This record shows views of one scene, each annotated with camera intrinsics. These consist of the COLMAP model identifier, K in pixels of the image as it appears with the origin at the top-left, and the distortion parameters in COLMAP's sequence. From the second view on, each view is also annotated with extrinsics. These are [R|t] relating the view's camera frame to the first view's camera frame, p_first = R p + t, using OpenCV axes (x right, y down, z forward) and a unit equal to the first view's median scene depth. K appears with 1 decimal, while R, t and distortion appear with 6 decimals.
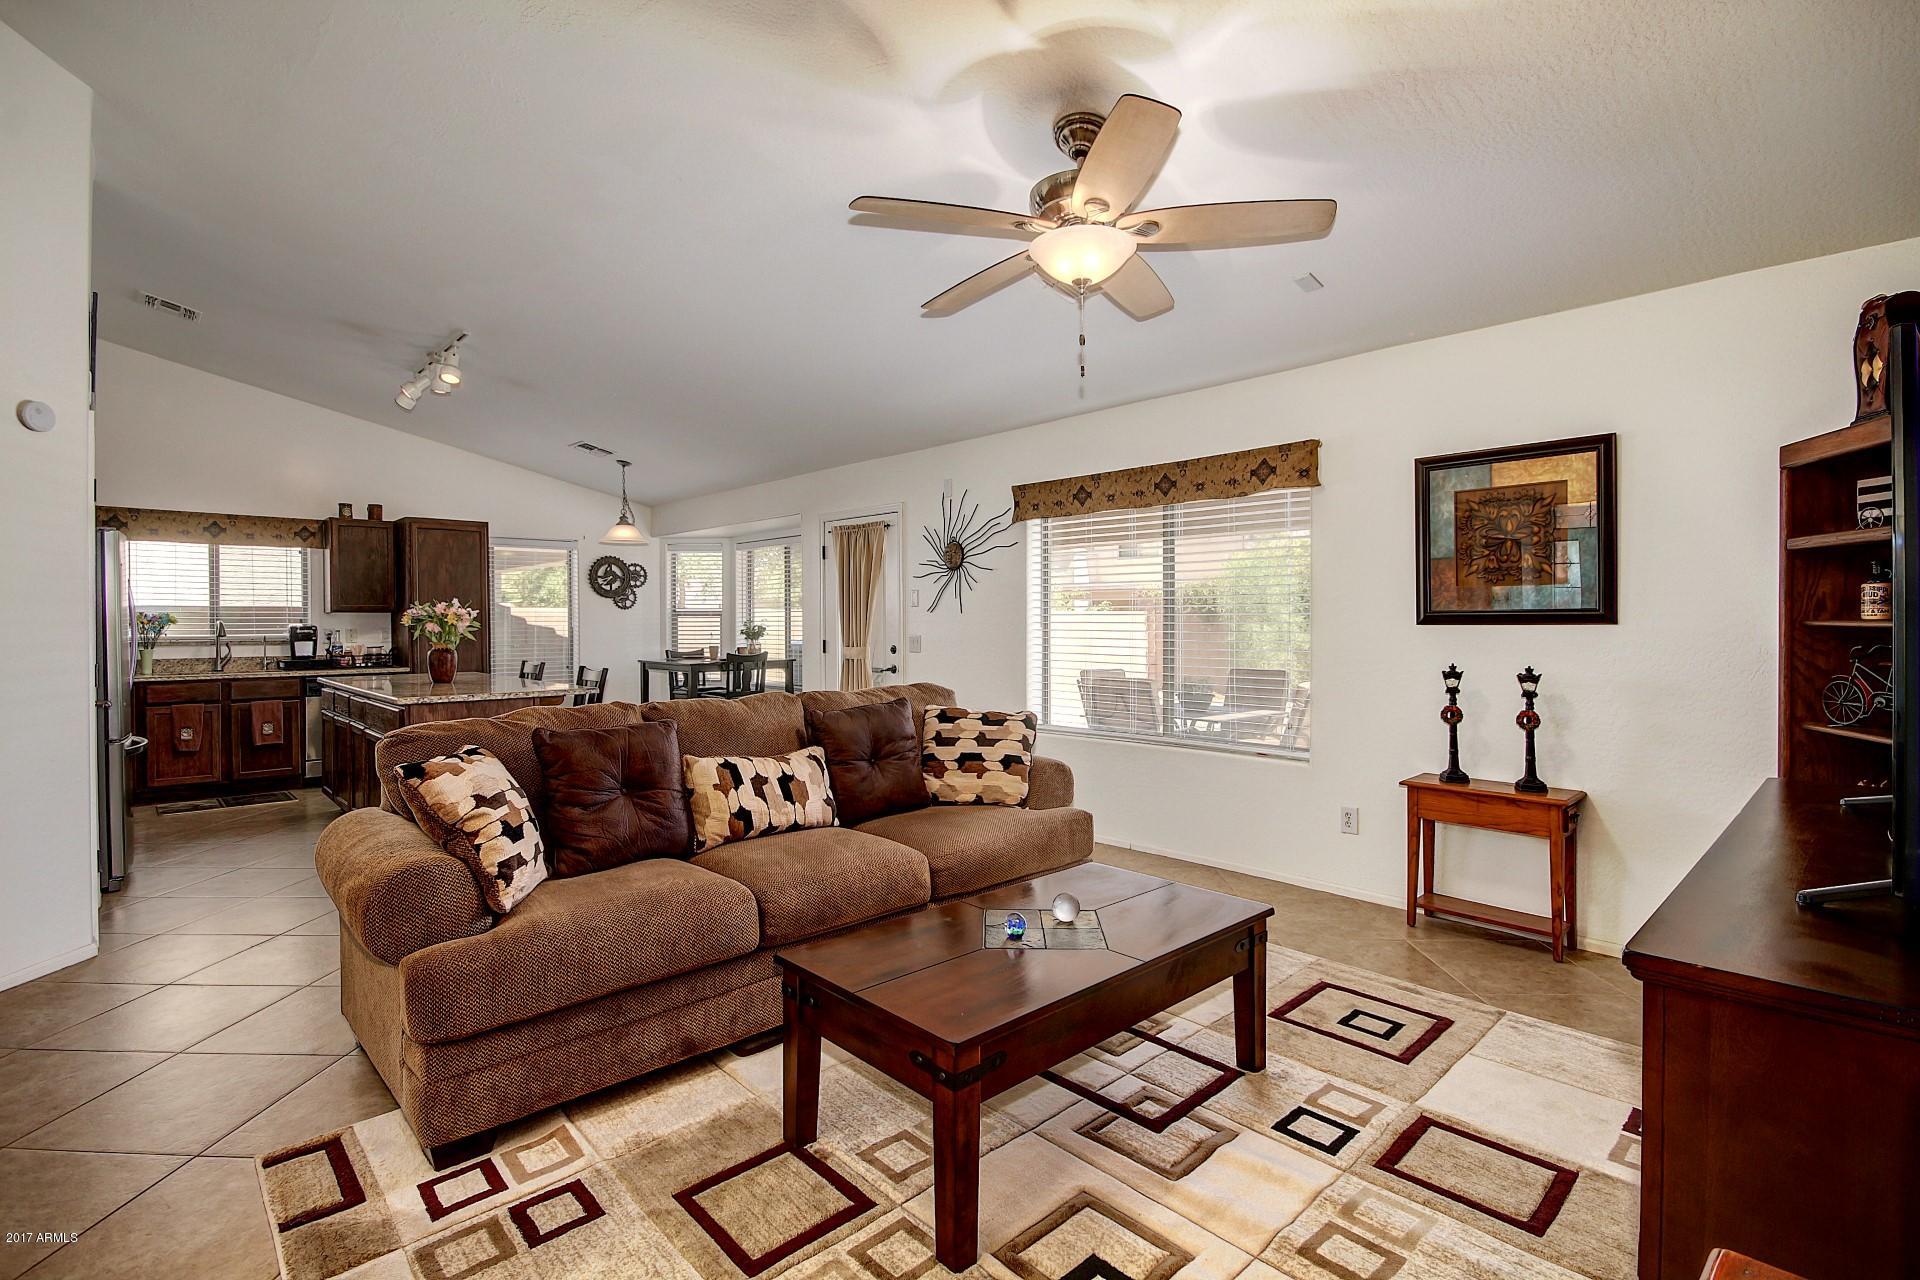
lens RADIAL K [[924.7, 0, 957.6], [0, 924.7, 634.2], [0, 0, 1]] dist [-0.000734, -0.000034]
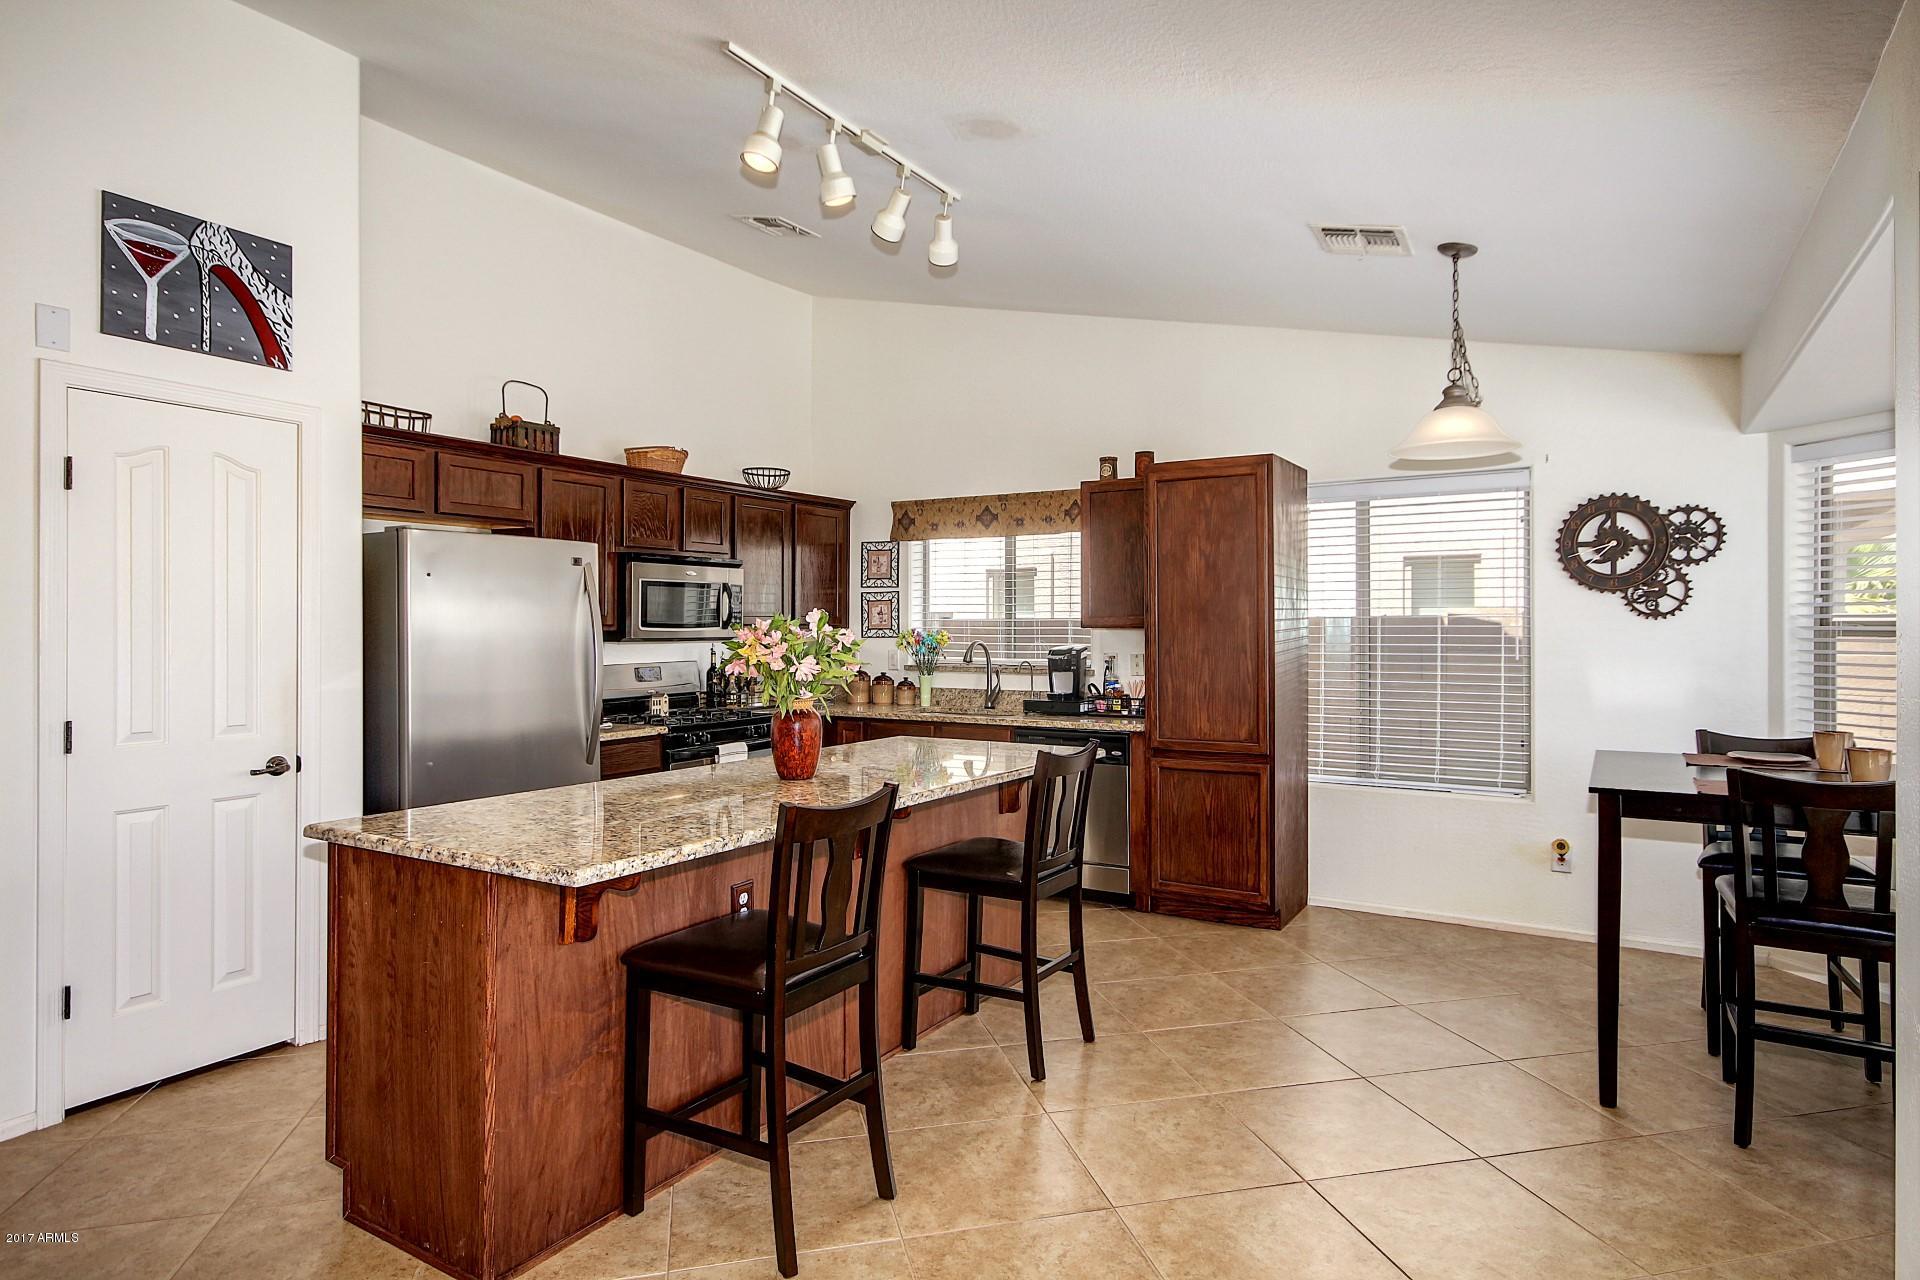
lens RADIAL K [[1060.0, 0, 964.8], [0, 1060.0, 625.0], [0, 0, 1]] dist [0.008625, 0.000768]
pose [[0.287291, 0.003770, -0.957836, 0.008033], [-0.013099, 0.999914, 0.000007, -0.023851], [0.957754, 0.012545, 0.287316, 0.675781]]
